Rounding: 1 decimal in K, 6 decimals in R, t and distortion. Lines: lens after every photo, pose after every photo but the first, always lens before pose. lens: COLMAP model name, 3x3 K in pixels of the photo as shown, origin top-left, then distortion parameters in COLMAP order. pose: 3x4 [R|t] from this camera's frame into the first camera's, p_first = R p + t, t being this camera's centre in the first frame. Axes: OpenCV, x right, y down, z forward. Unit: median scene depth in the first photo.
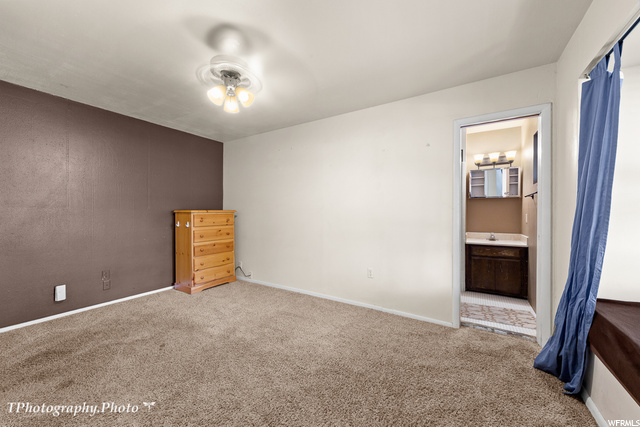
lens RADIAL K [[247.1, 0, 320.9], [0, 247.1, 214.4], [0, 0, 1]] dist [-0.001088, -0.000068]
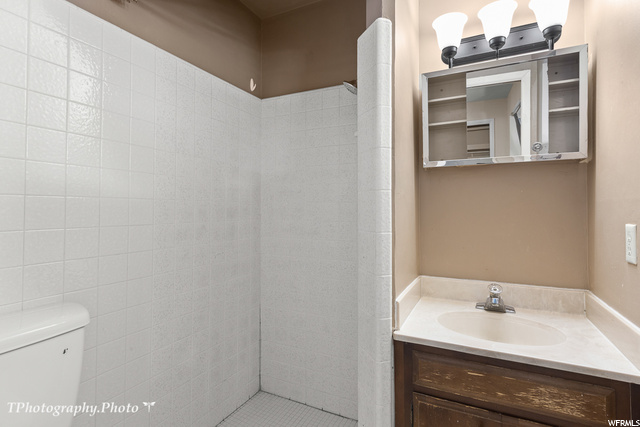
lens RADIAL K [[323.2, 0, 318.9], [0, 323.2, 211.1], [0, 0, 1]] dist [-0.000235, -0.000059]
pose [[0.996665, -0.012175, 0.080693, 0.472541], [0.012376, 0.999921, -0.001983, -0.014420], [-0.080662, 0.002975, 0.996737, 0.657380]]
